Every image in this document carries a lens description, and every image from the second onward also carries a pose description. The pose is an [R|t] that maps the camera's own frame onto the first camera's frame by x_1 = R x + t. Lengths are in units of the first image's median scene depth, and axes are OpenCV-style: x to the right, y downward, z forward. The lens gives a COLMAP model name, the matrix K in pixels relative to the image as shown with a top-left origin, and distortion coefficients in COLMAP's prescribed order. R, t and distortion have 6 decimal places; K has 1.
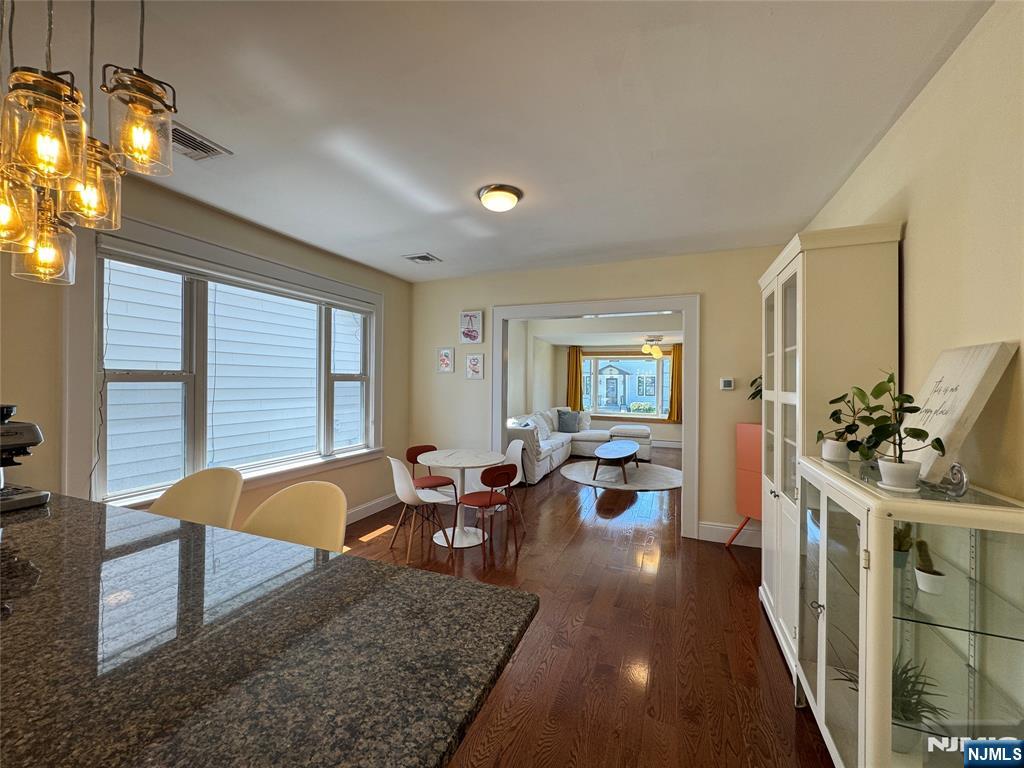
lens RADIAL K [[408.2, 0, 512.4], [0, 408.2, 381.2], [0, 0, 1]] dist [-0.002264, -0.000460]
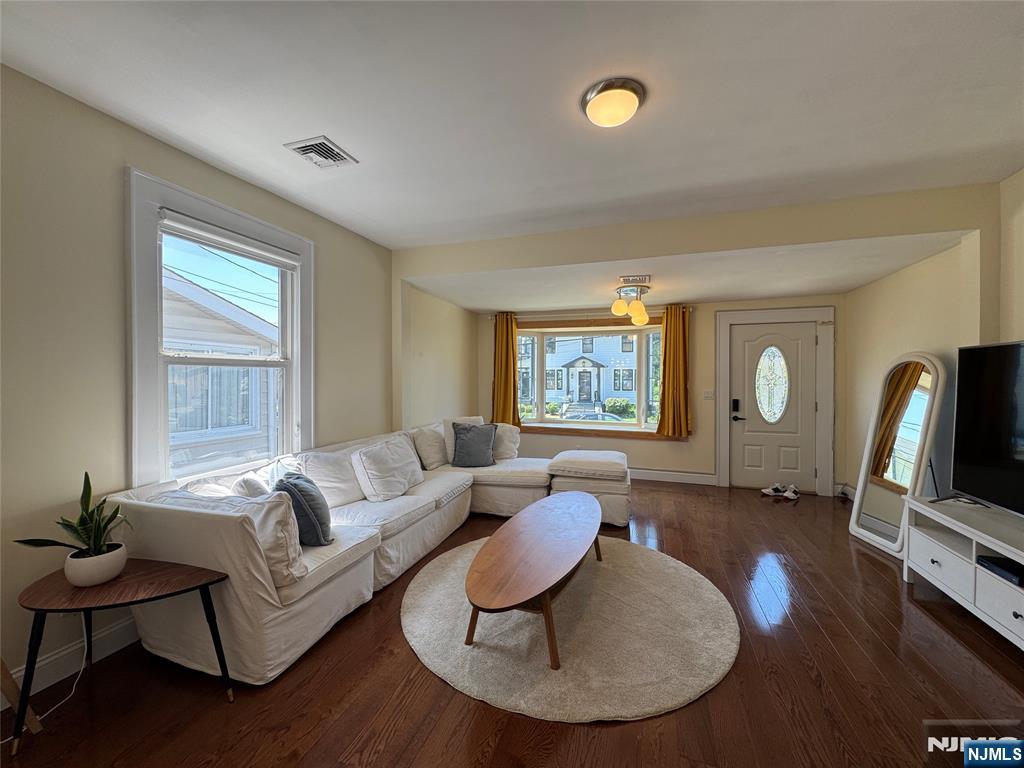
lens RADIAL K [[408.2, 0, 512.4], [0, 408.2, 381.2], [0, 0, 1]] dist [-0.002264, -0.000460]
pose [[0.998690, -0.008109, 0.050525, 0.166258], [0.007564, 0.999911, 0.010975, 0.011940], [-0.050610, -0.010578, 0.998662, 0.490549]]
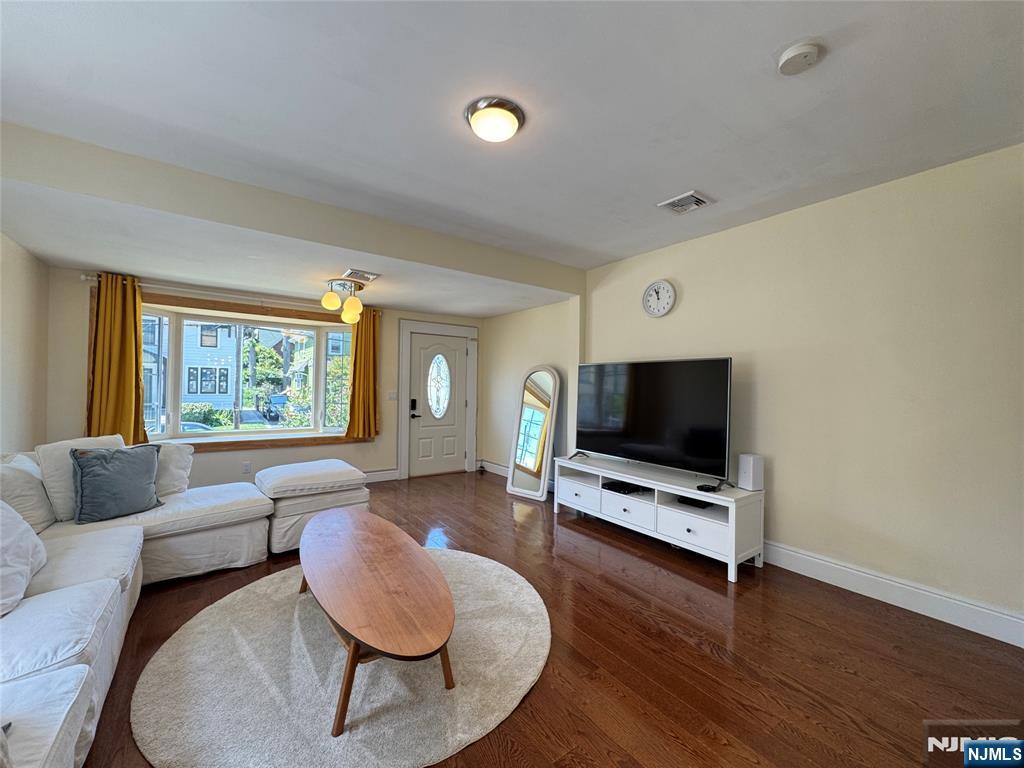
lens RADIAL K [[408.2, 0, 512.4], [0, 408.2, 381.2], [0, 0, 1]] dist [-0.002264, -0.000460]
pose [[0.532957, 0.005569, 0.846124, 0.029421], [-0.013813, 0.999902, 0.002119, 0.014272], [-0.846030, -0.012817, 0.532982, 0.580649]]
